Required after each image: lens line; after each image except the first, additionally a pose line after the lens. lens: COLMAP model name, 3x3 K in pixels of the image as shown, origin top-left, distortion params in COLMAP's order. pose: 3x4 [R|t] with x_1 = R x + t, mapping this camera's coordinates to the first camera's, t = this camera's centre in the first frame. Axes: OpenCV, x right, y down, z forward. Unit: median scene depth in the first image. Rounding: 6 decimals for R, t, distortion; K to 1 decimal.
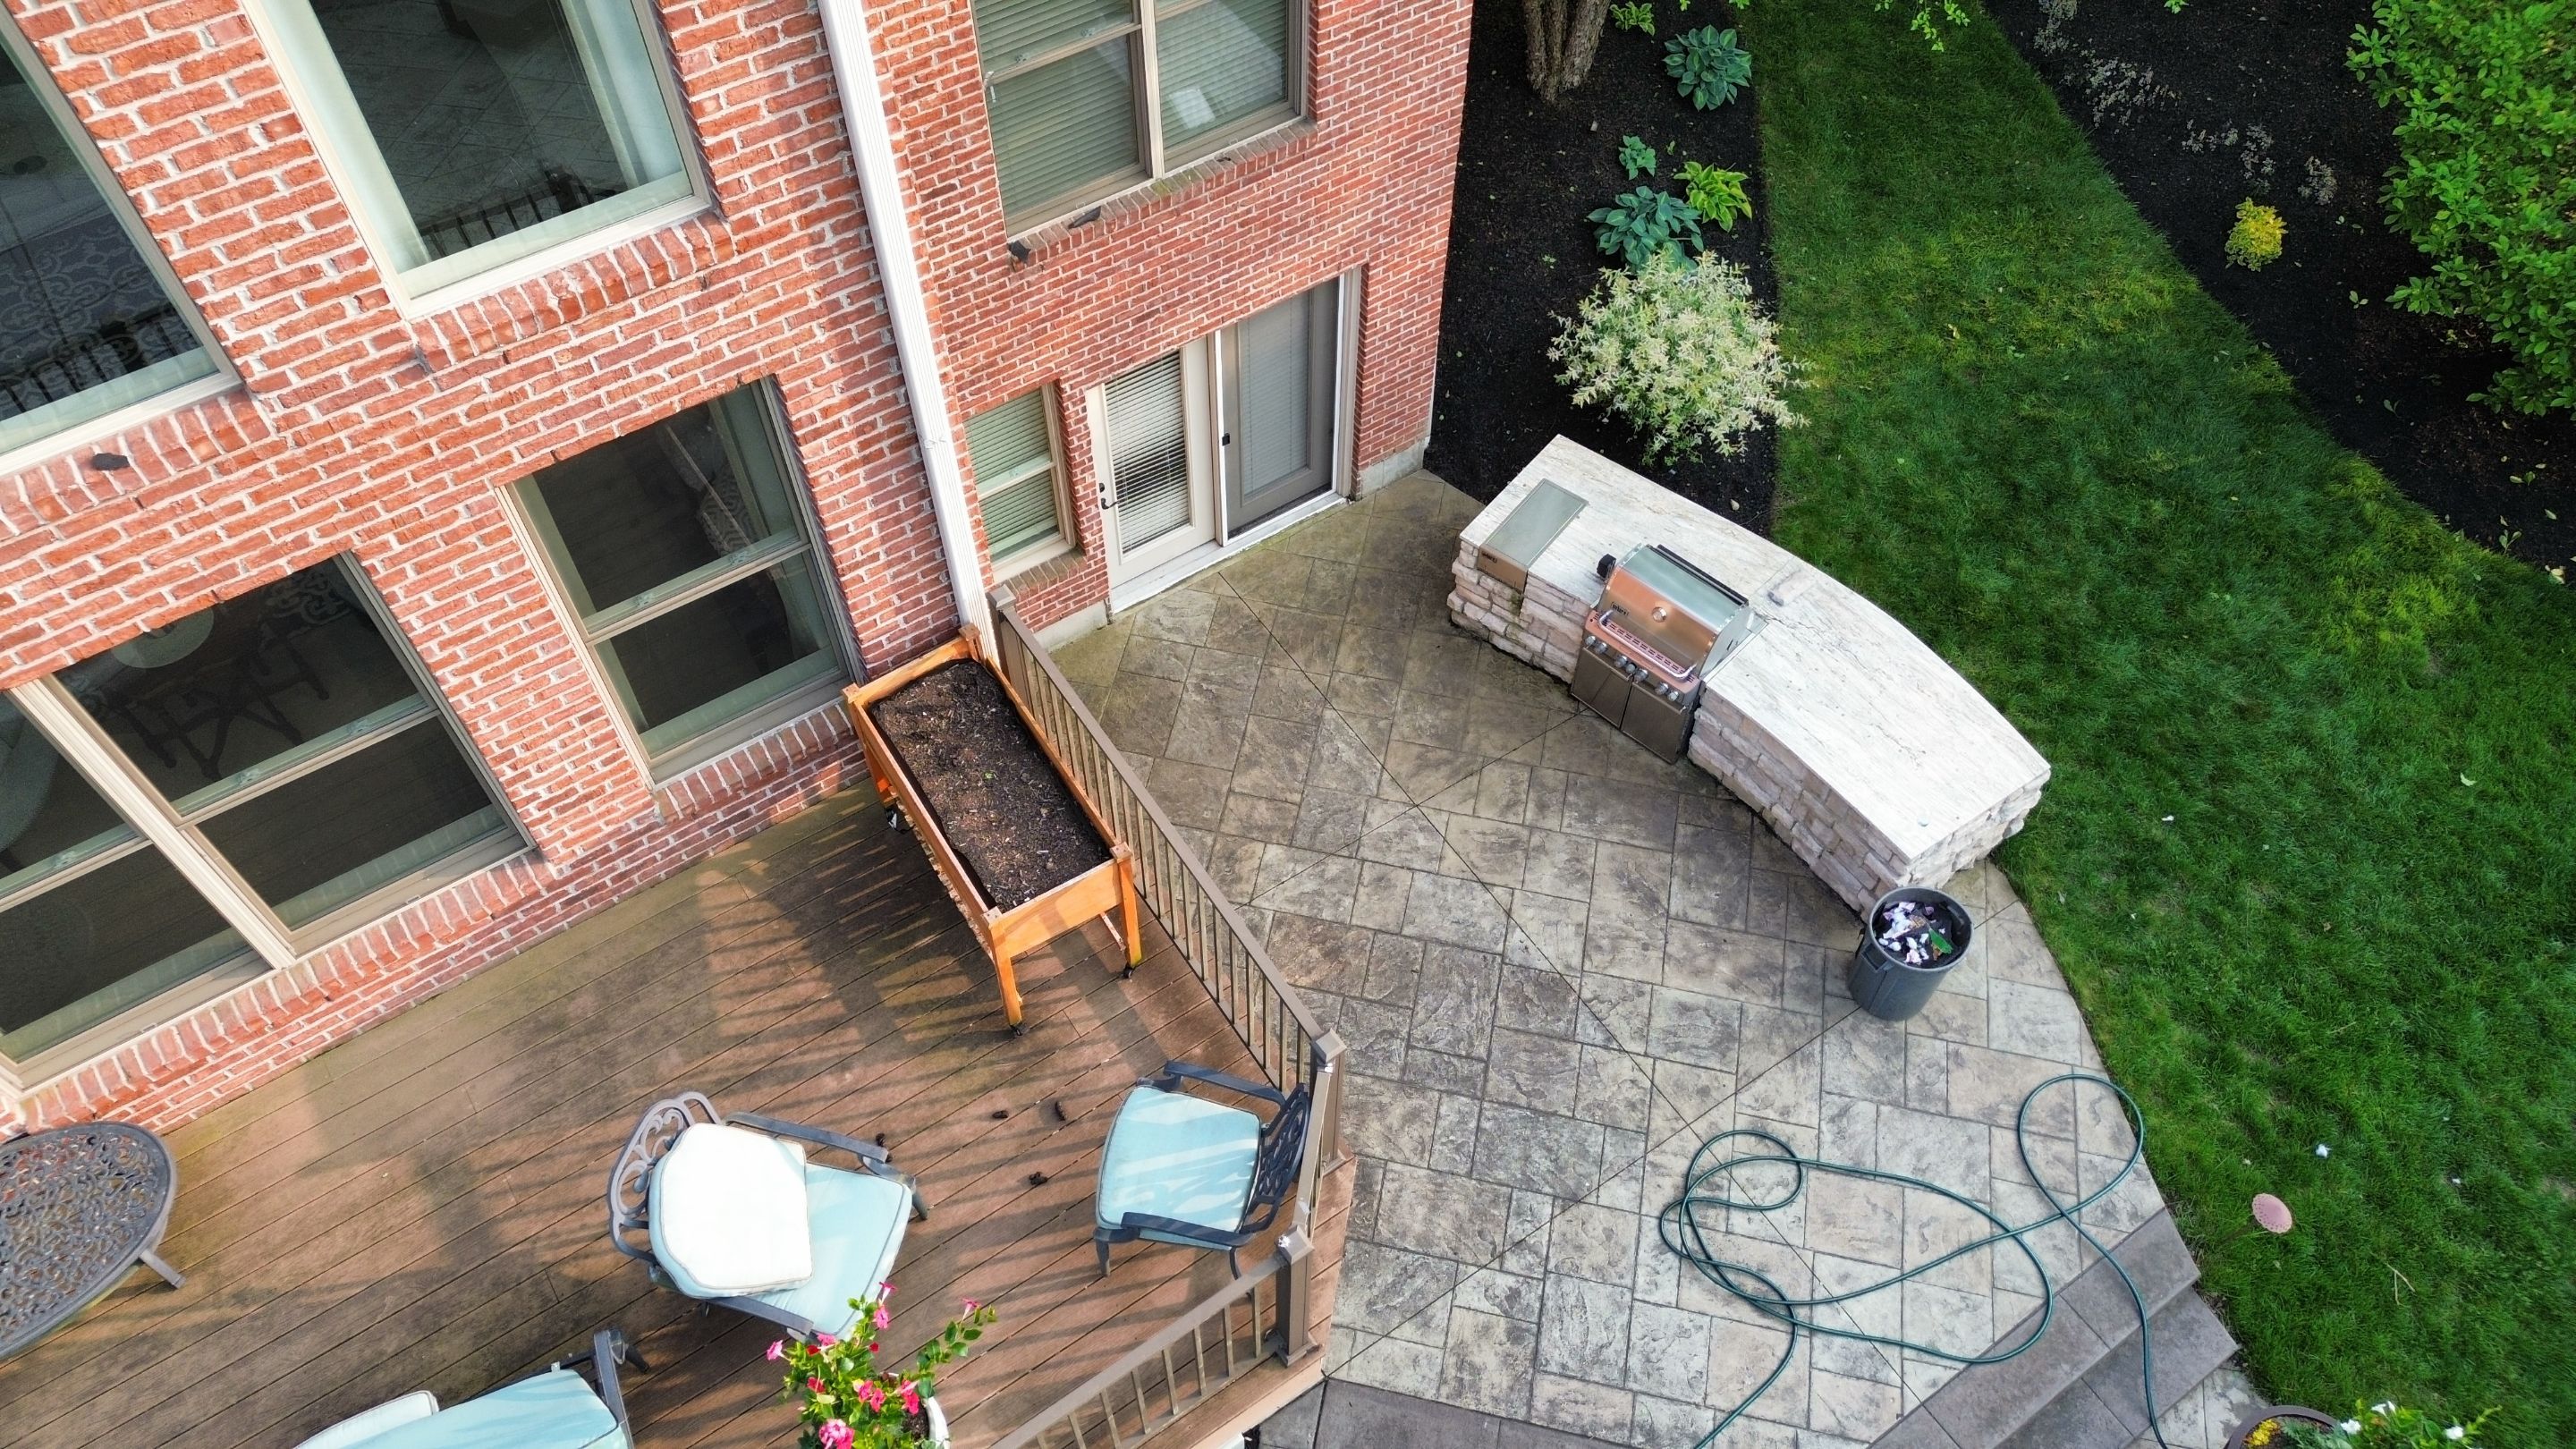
lens RADIAL K [[1823.9, 0, 1280.8], [0, 1823.9, 700.1], [0, 0, 1]] dist [0.074678, -0.073885]
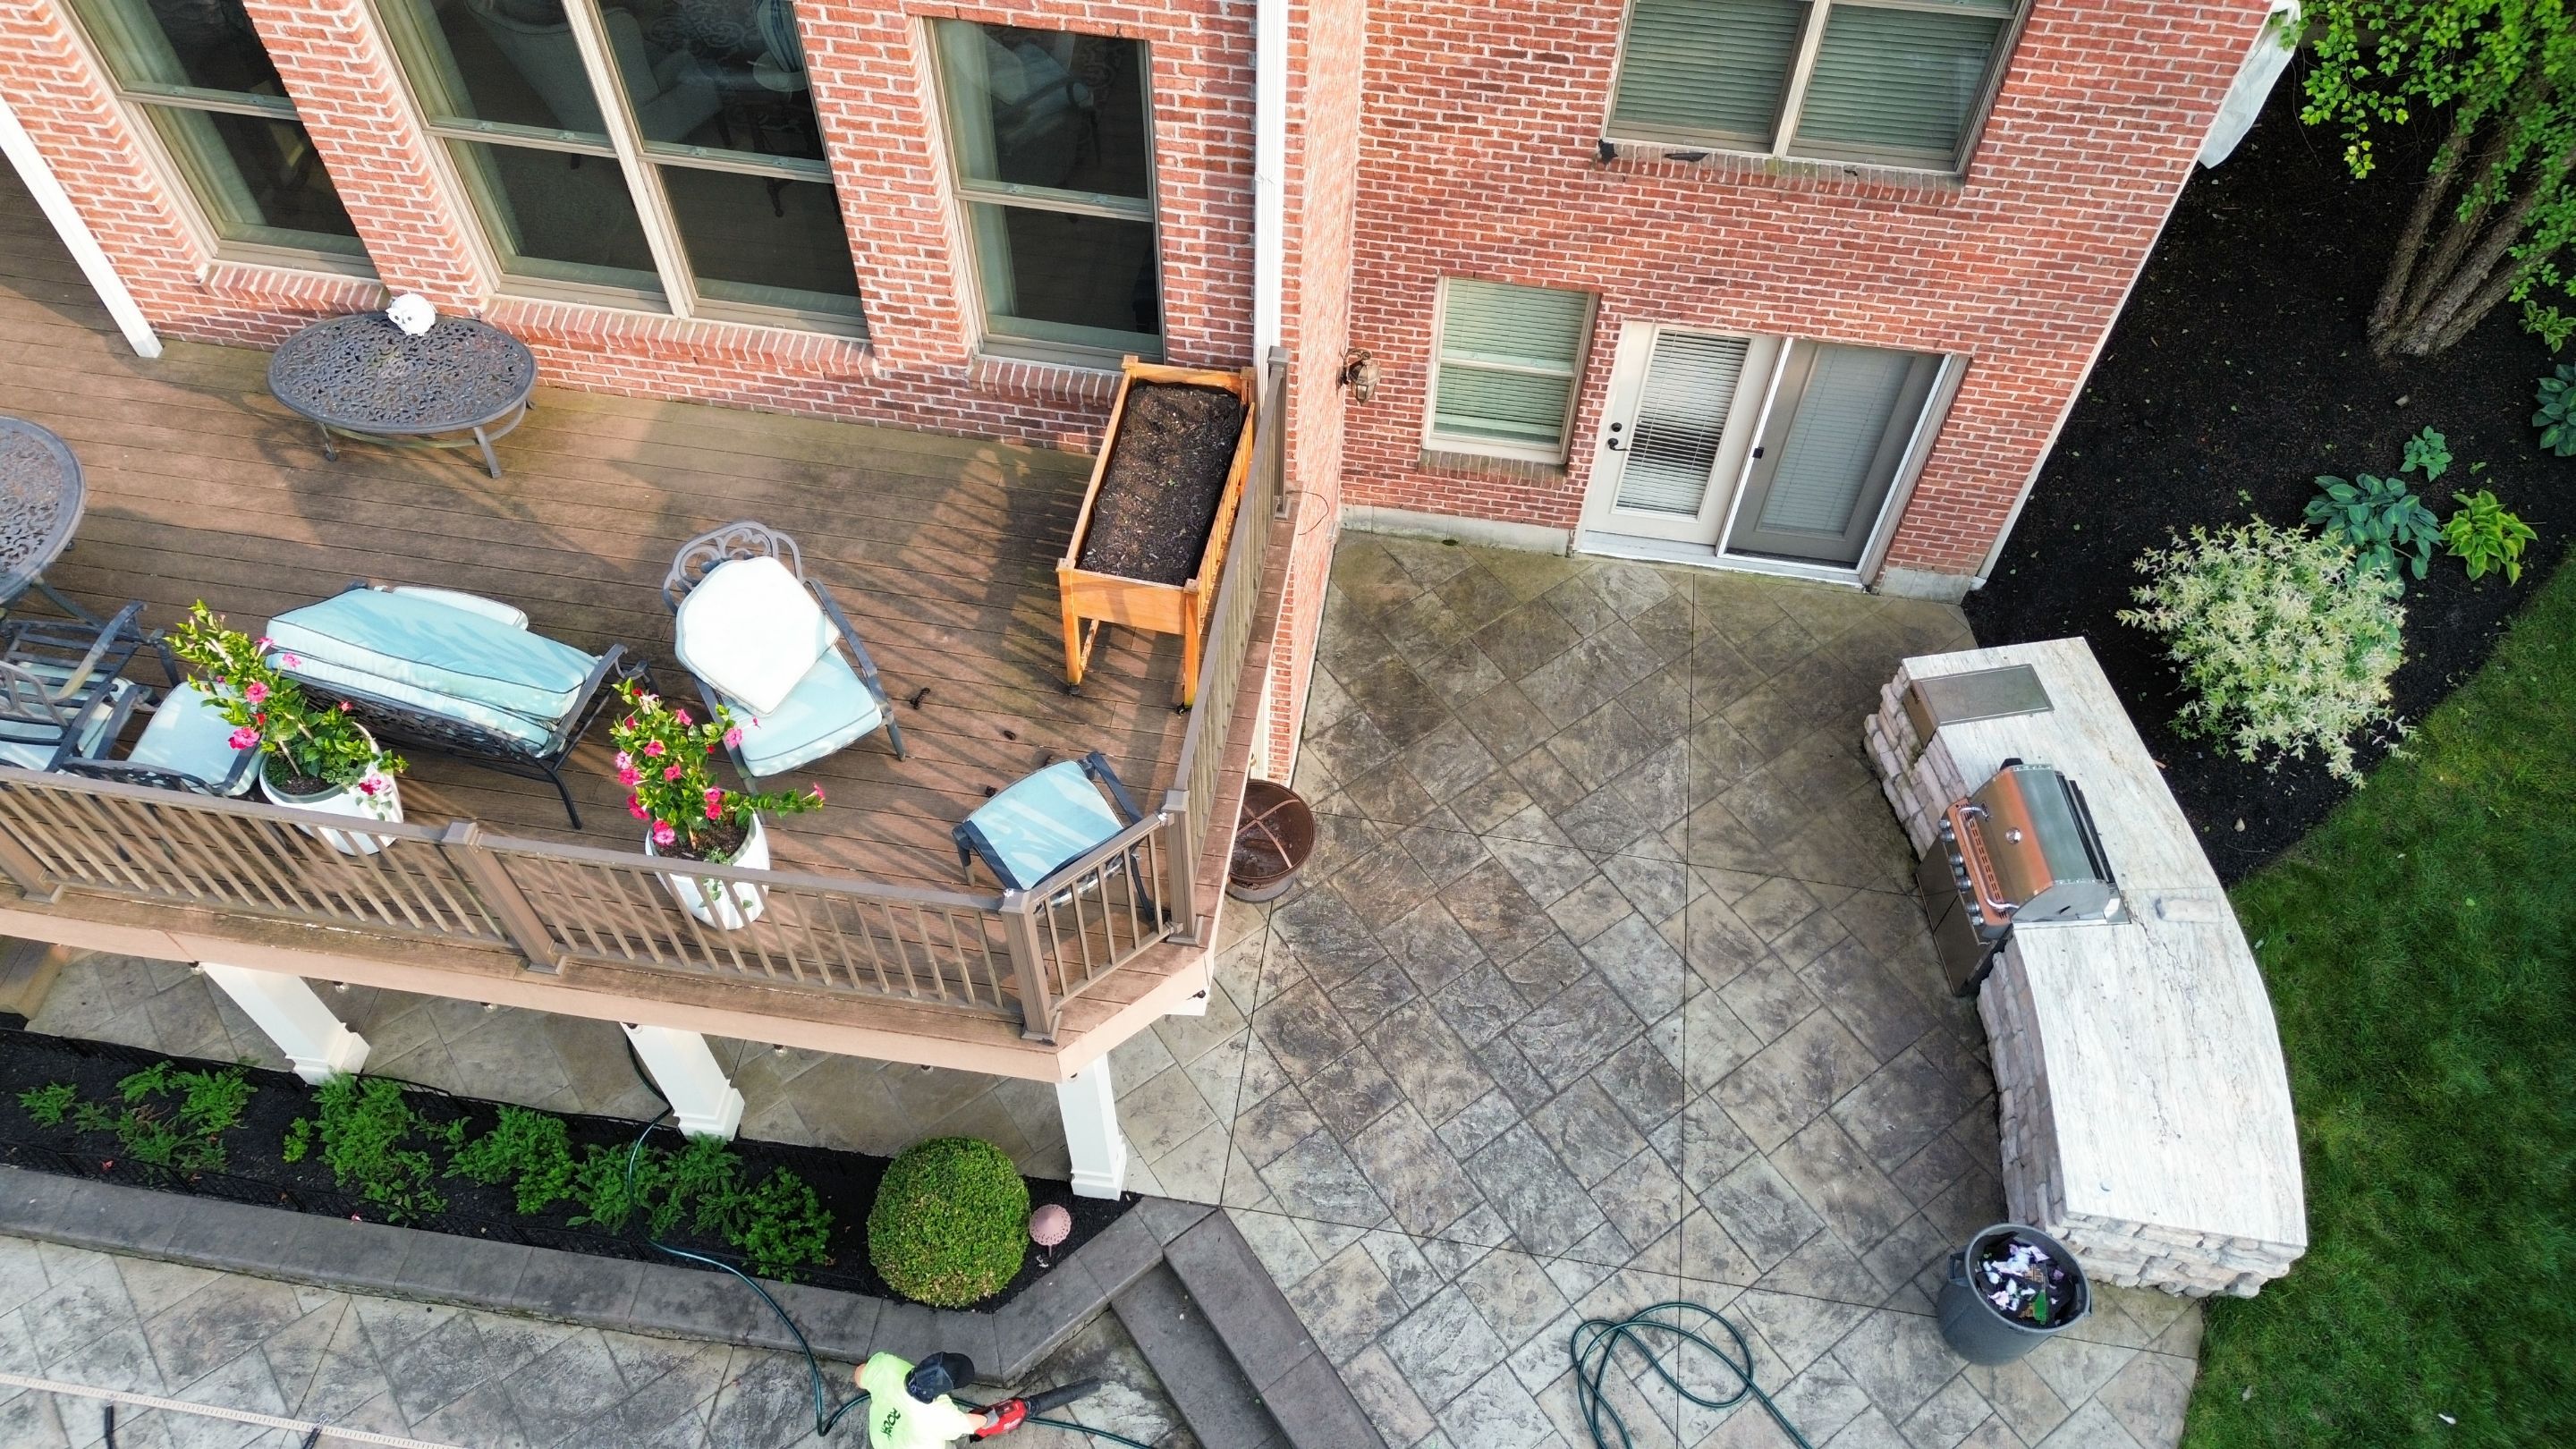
lens RADIAL K [[1823.9, 0, 1287.1], [0, 1823.9, 690.8], [0, 0, 1]] dist [0.074678, -0.073885]
pose [[0.741187, 0.550121, -0.384720, 0.263268], [-0.552287, 0.825491, 0.116376, -0.014509], [0.381604, 0.126219, 0.915668, 0.021493]]
